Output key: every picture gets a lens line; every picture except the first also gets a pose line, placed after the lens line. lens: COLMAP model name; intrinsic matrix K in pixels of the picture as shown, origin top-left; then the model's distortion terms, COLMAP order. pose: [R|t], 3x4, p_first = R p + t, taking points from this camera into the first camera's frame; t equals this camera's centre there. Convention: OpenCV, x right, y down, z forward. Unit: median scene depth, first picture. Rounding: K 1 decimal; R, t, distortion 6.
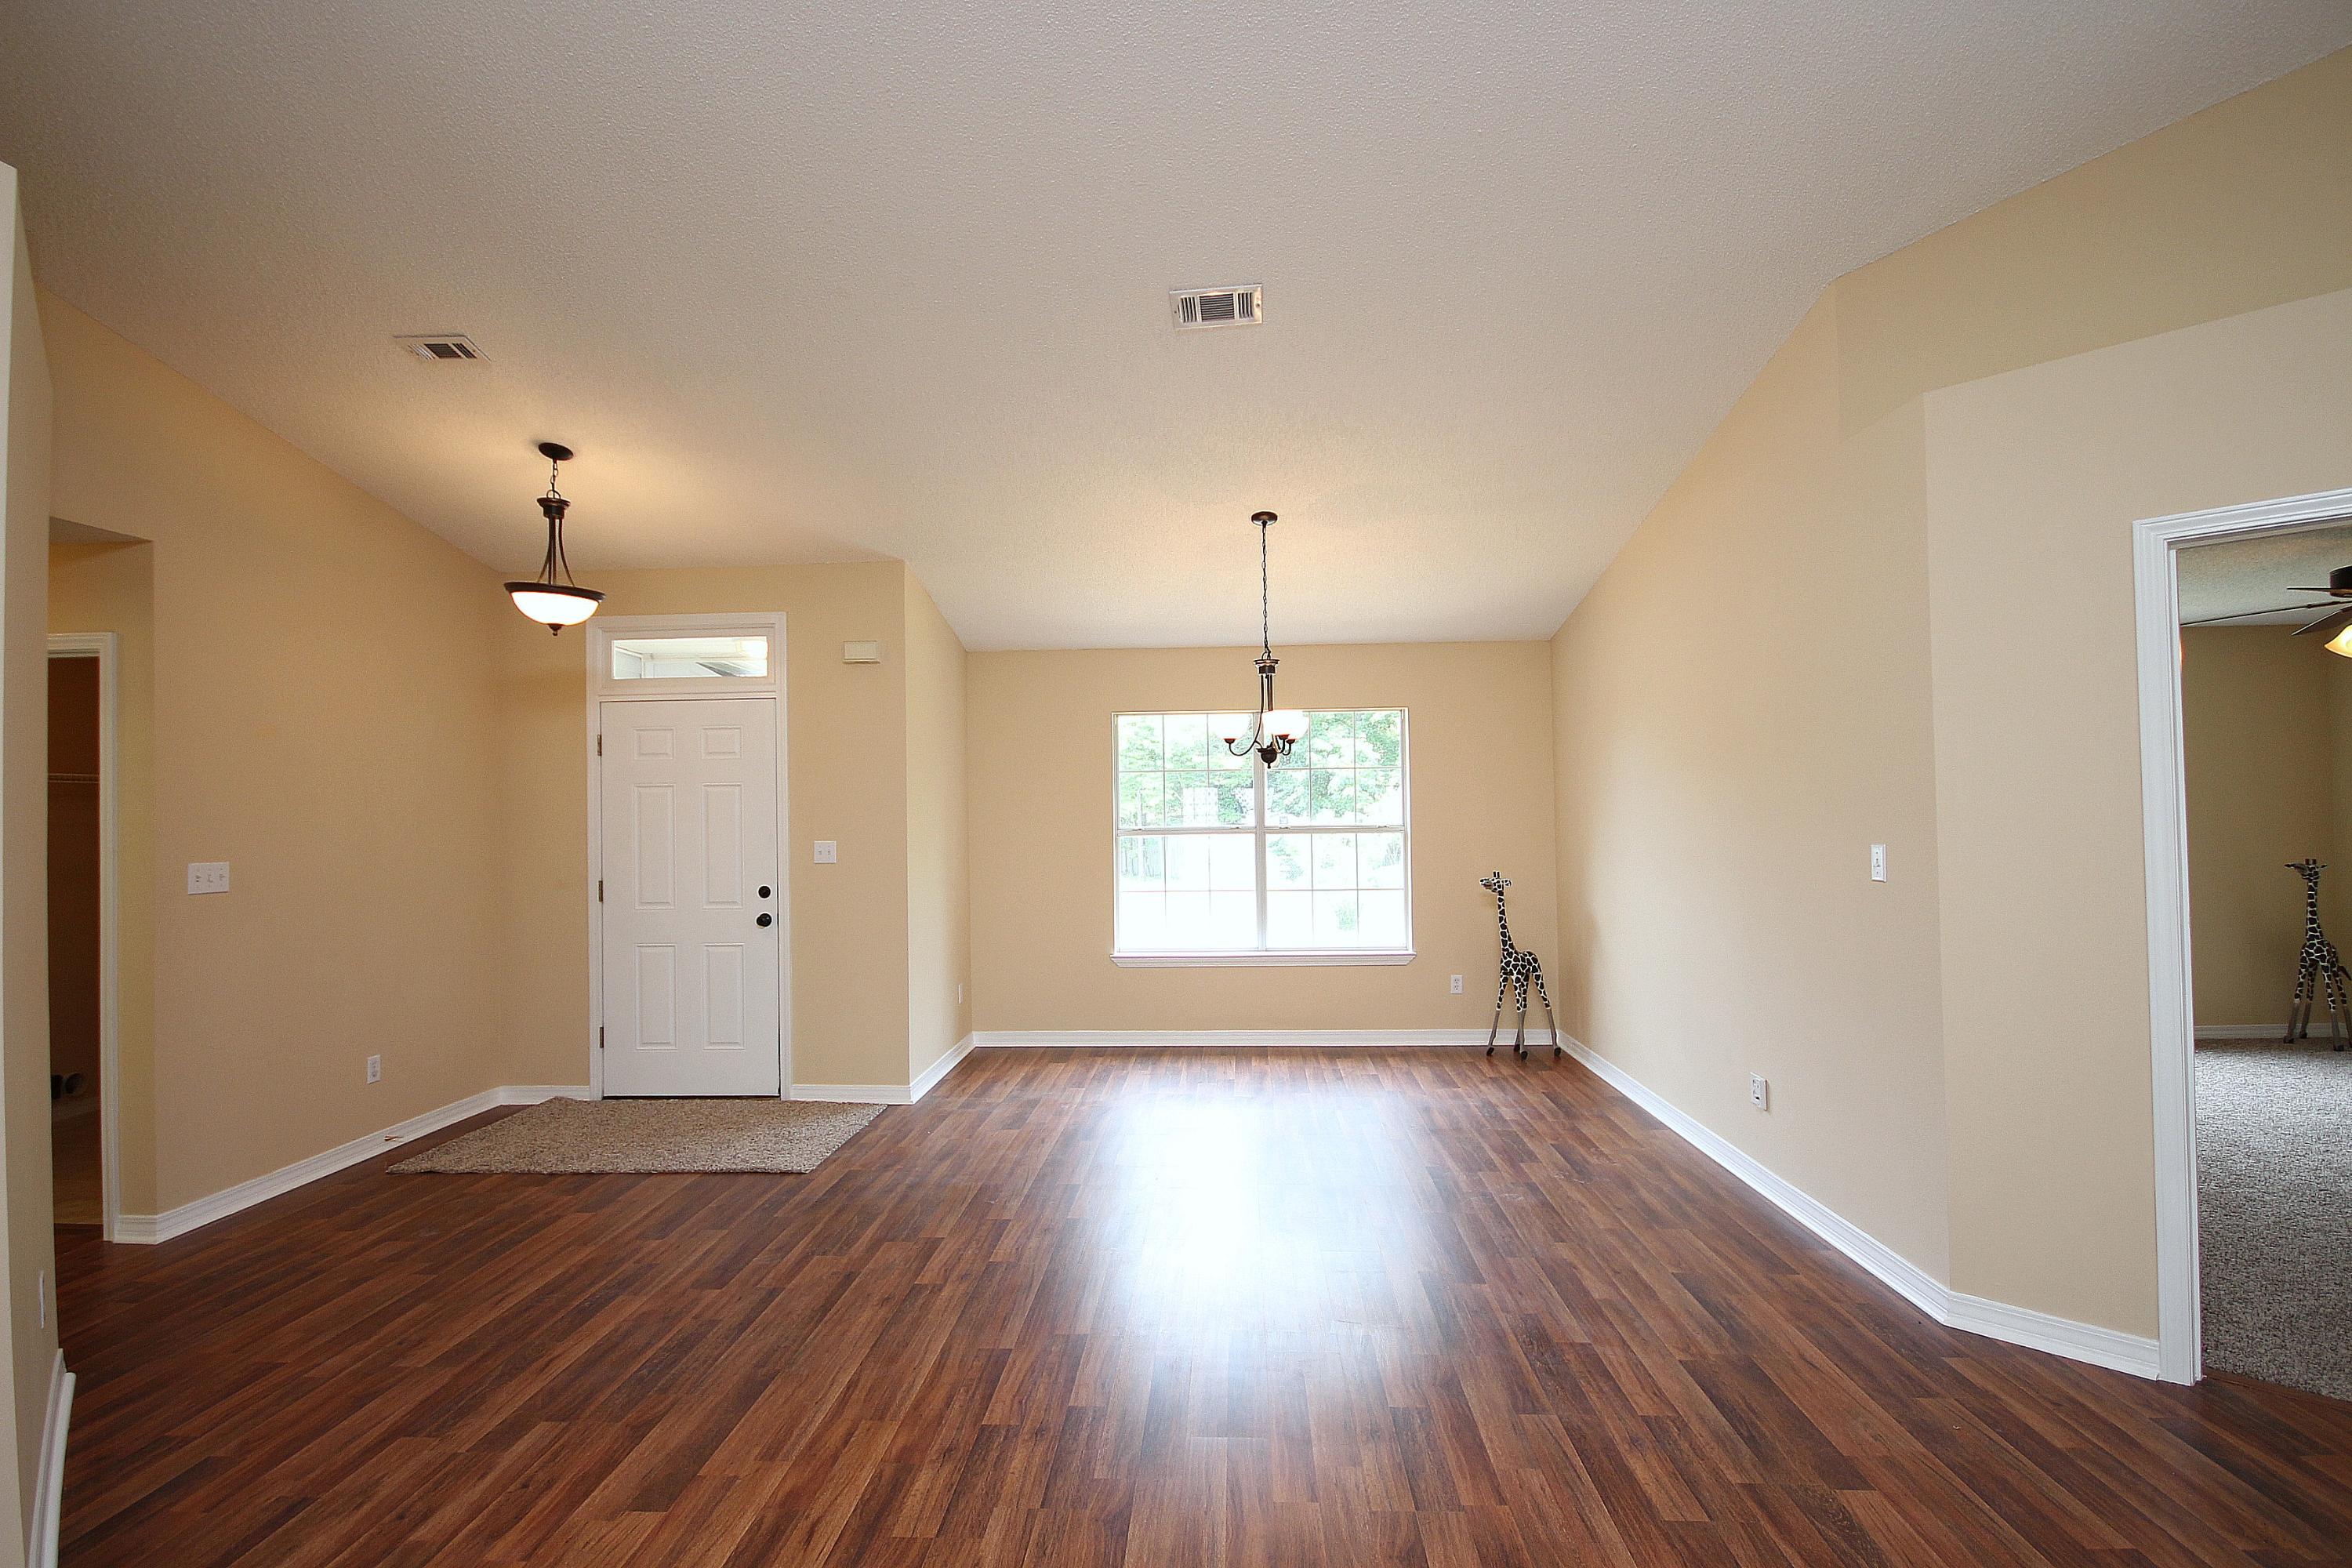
lens RADIAL K [[1071.6, 0, 1174.6], [0, 1071.6, 798.4], [0, 0, 1]] dist [-0.011606, -0.000627]
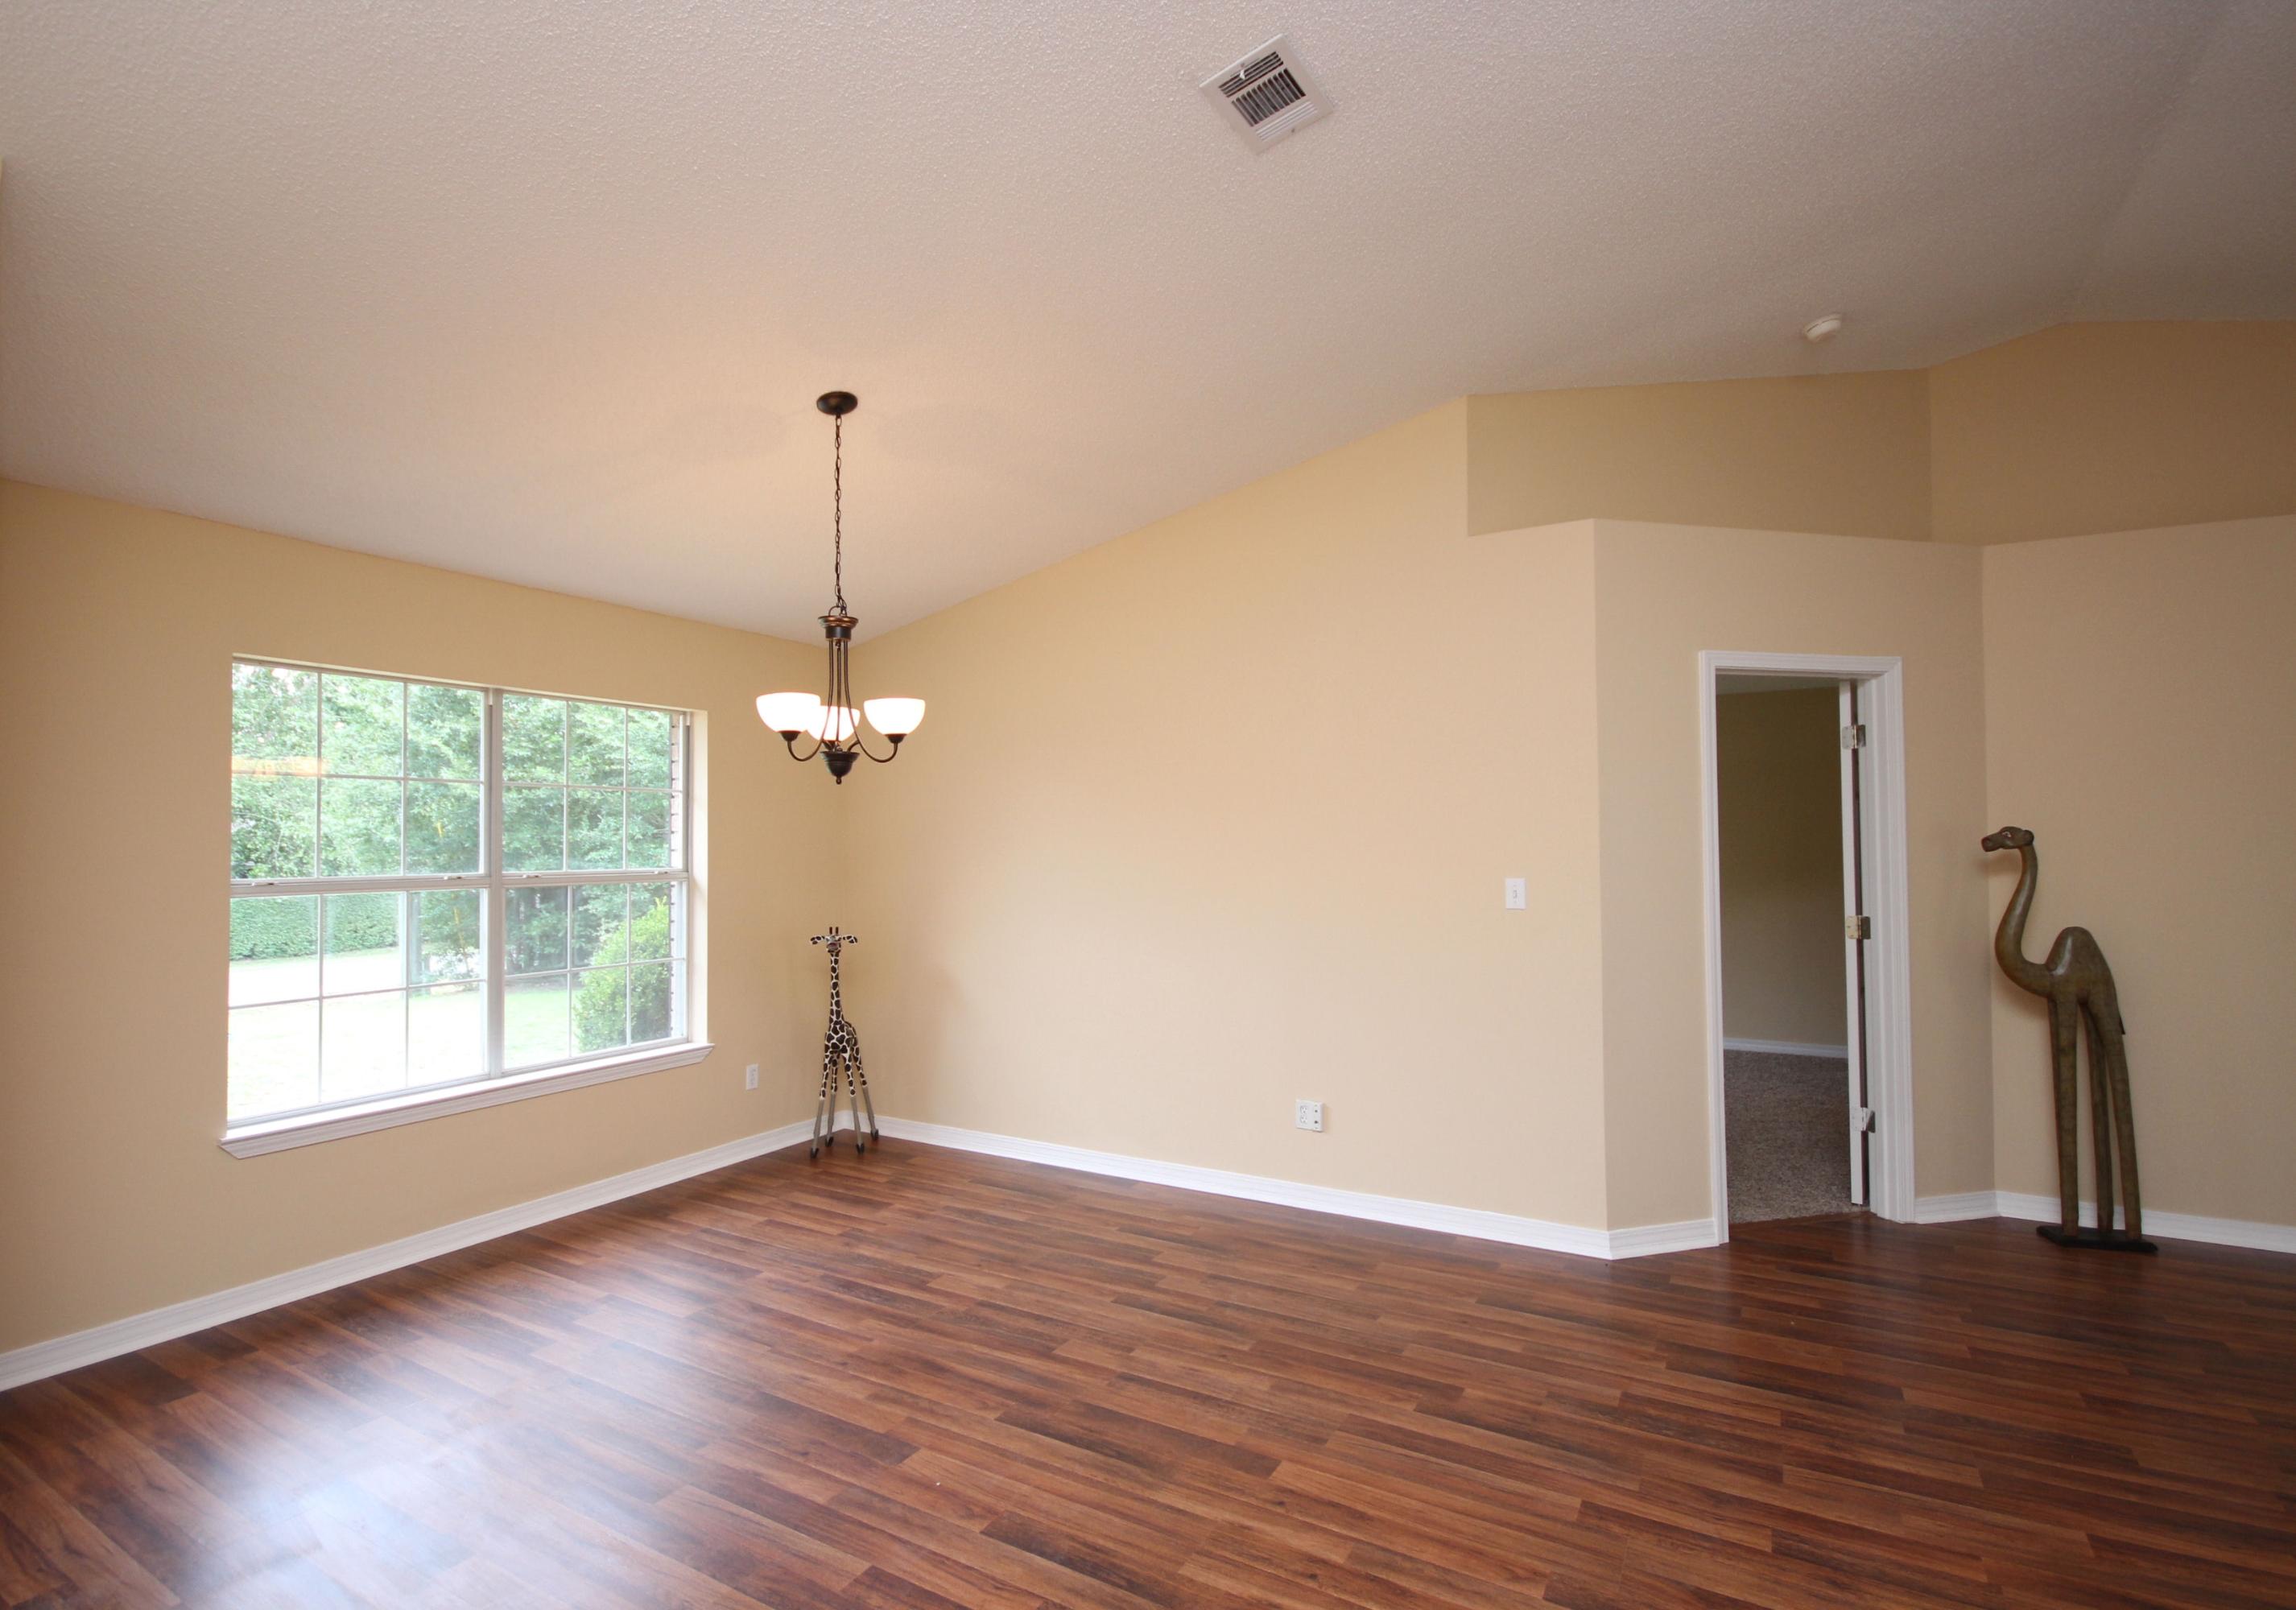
lens RADIAL K [[1126.1, 0, 1085.3], [0, 1126.1, 817.6], [0, 0, 1]] dist [-0.000067, 0.000214]
pose [[0.484893, 0.028077, 0.874122, -0.489969], [-0.008923, 0.999591, -0.027157, 0.011345], [-0.874528, 0.005368, 0.484946, 0.592921]]
